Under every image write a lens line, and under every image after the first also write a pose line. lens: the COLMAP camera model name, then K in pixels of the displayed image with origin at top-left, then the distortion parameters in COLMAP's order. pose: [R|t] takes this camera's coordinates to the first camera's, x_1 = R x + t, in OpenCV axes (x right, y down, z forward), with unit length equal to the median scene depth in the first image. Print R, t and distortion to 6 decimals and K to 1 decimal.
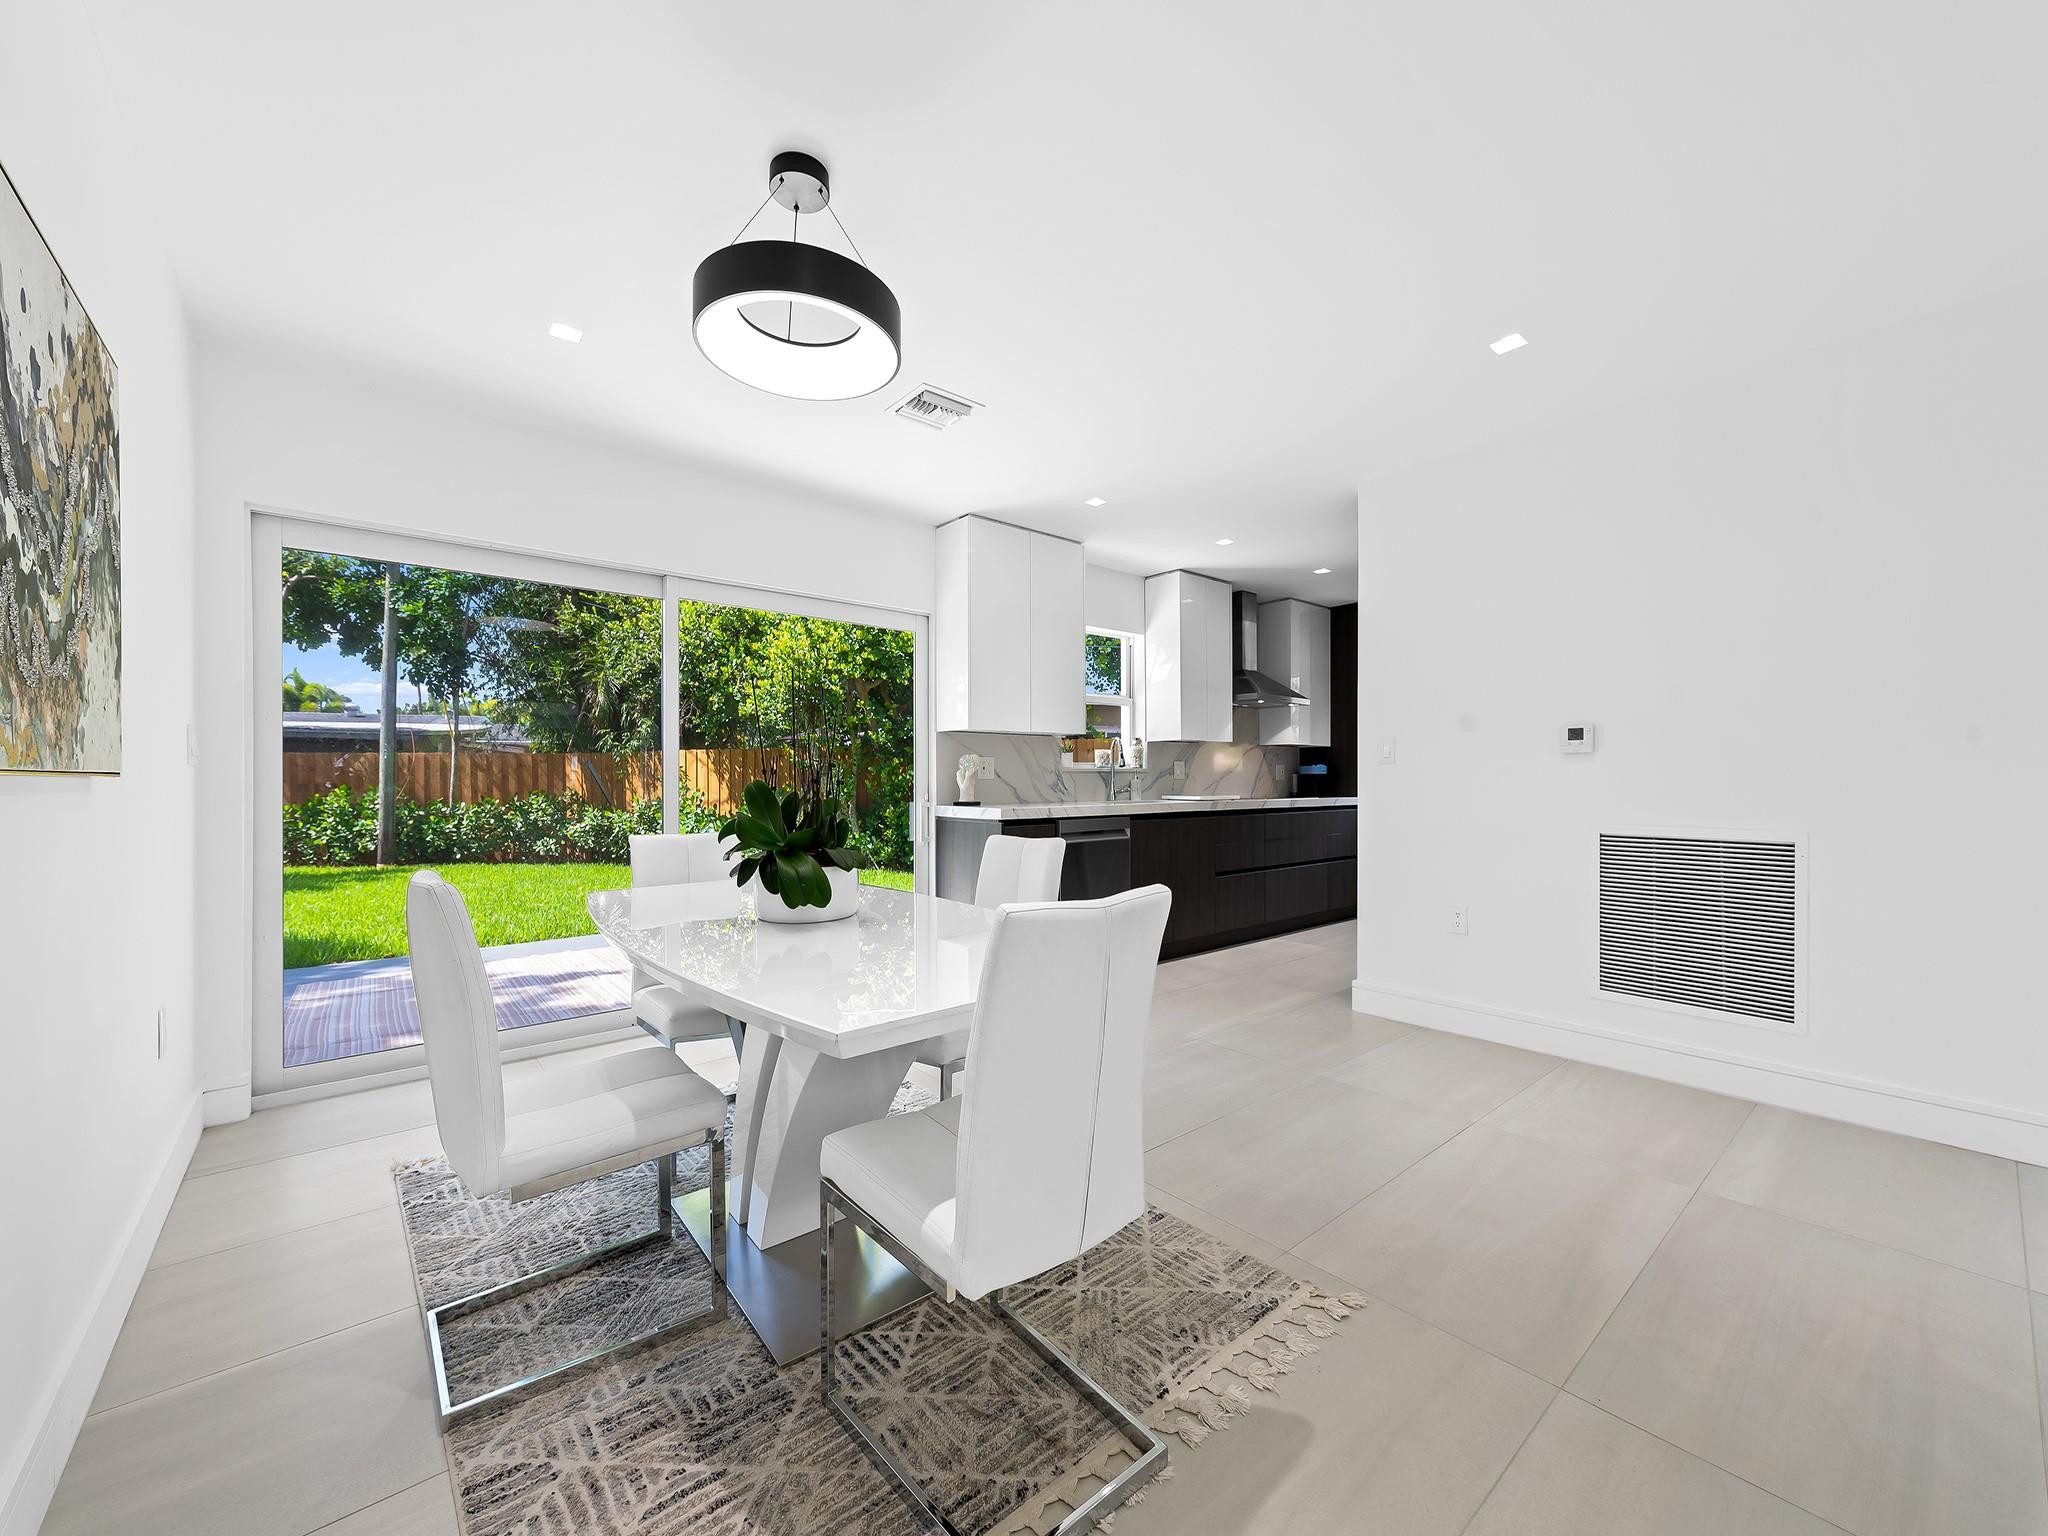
lens RADIAL K [[801.2, 0, 998.7], [0, 801.2, 776.0], [0, 0, 1]] dist [-0.000193, -0.000003]
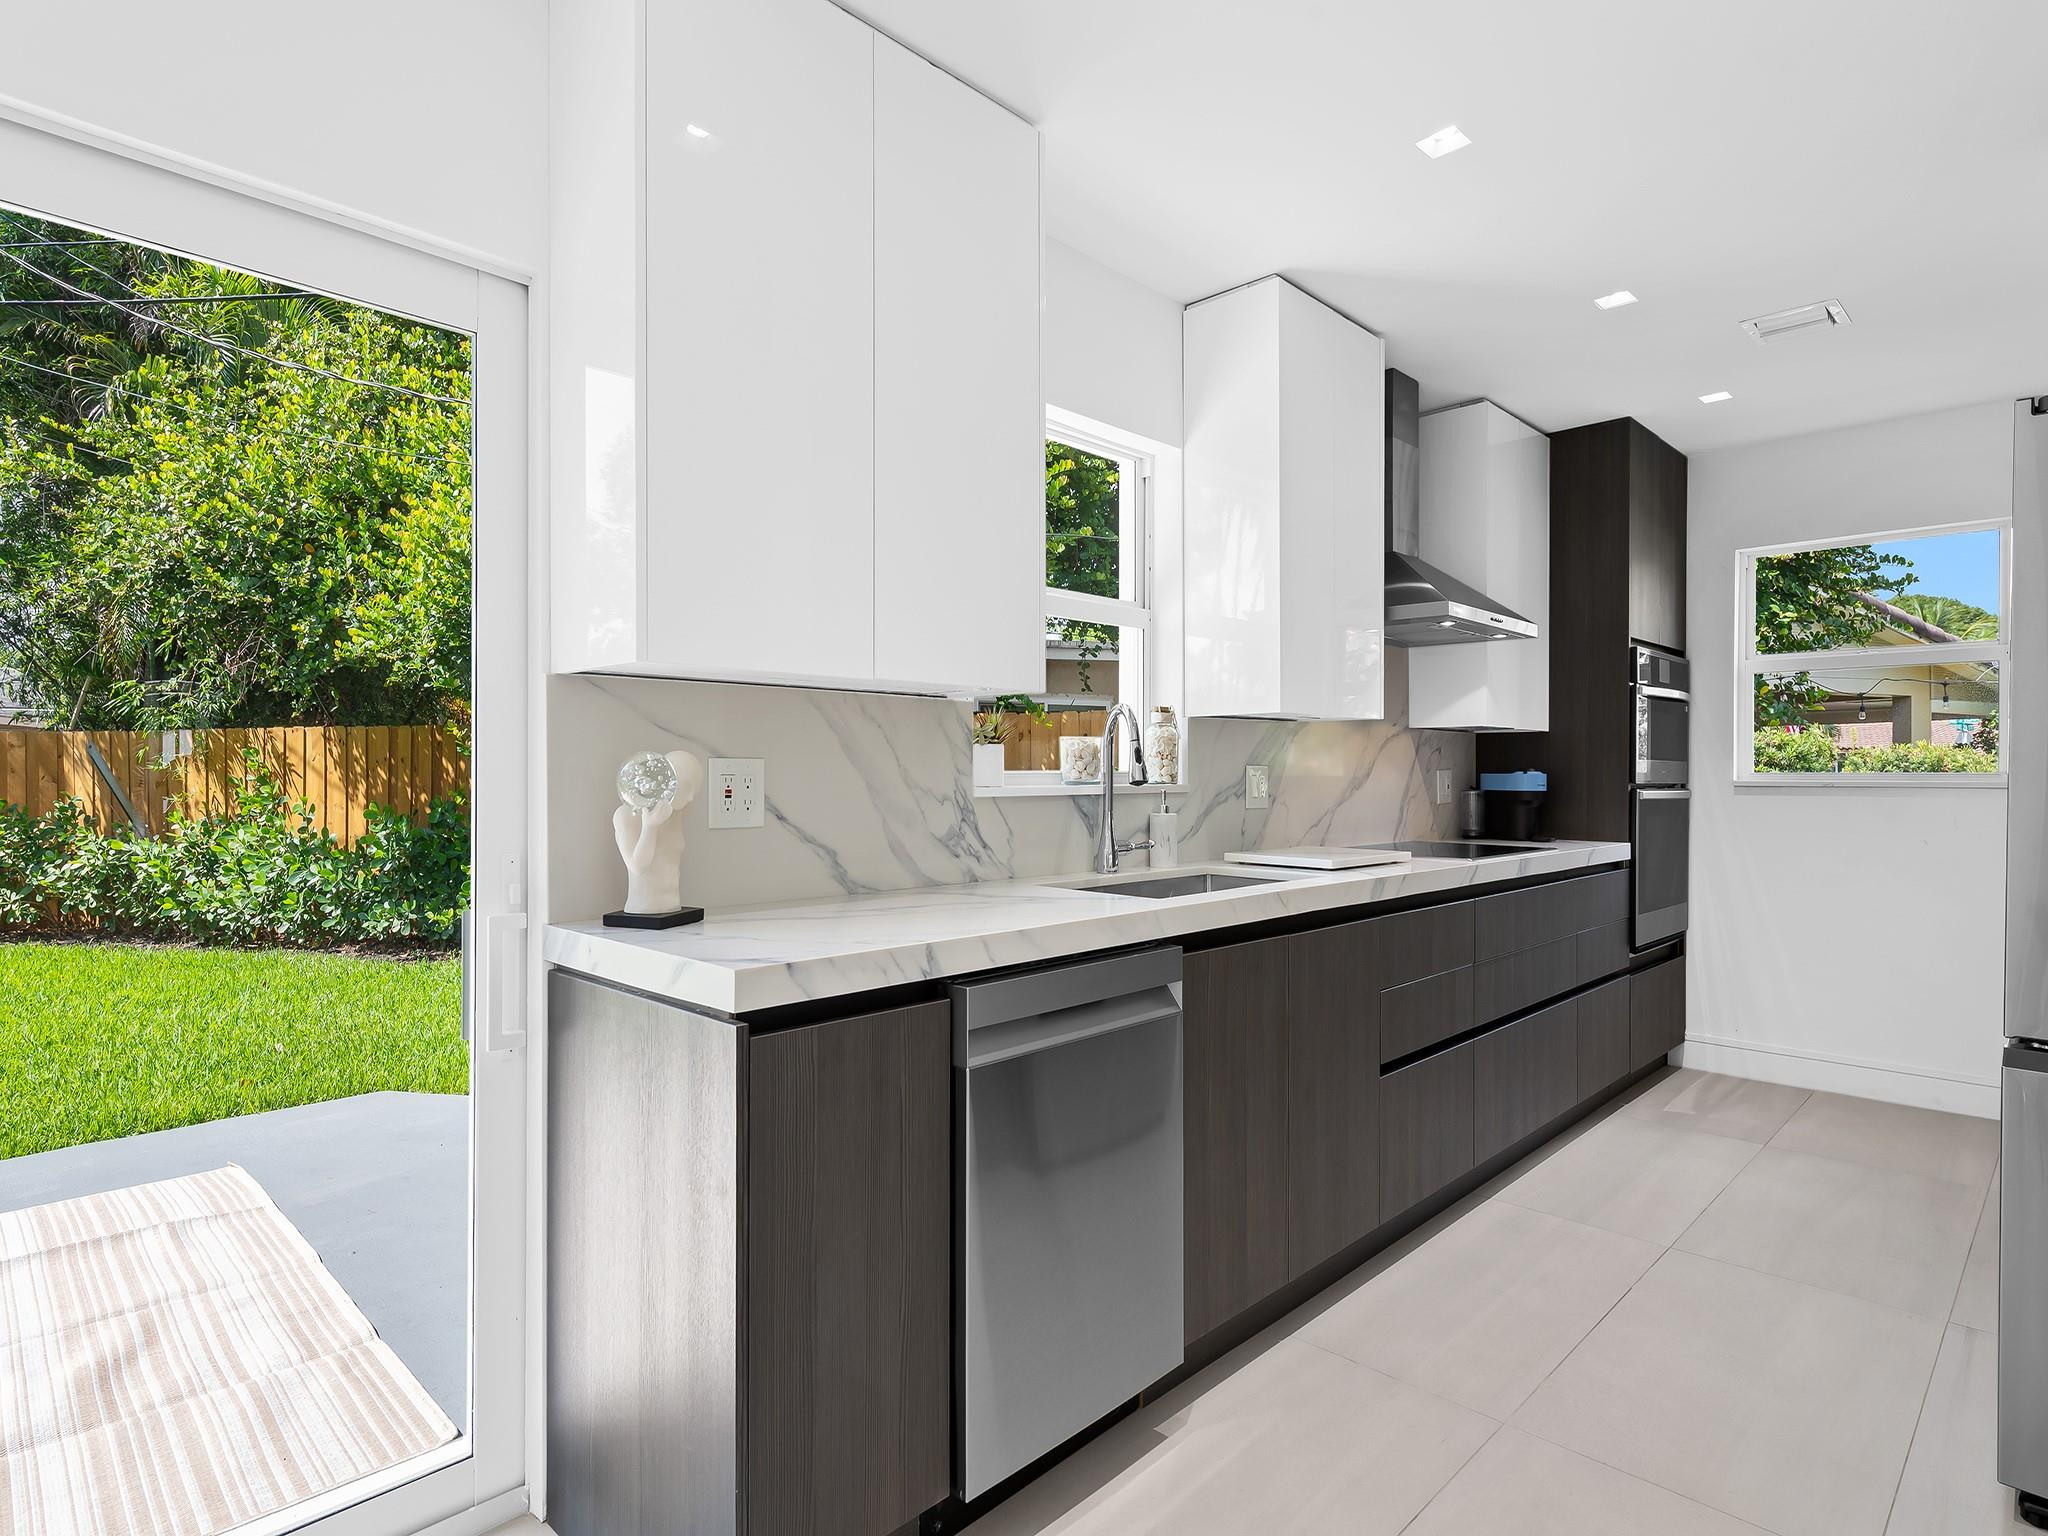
lens RADIAL K [[1071.2, 0, 971.4], [0, 1071.2, 769.7], [0, 0, 1]] dist [0.031545, 0.000008]
pose [[0.997022, 0.005408, 0.076926, 0.037514], [-0.005668, 0.999979, 0.003160, -0.017673], [-0.076907, -0.003587, 0.997032, 0.477571]]
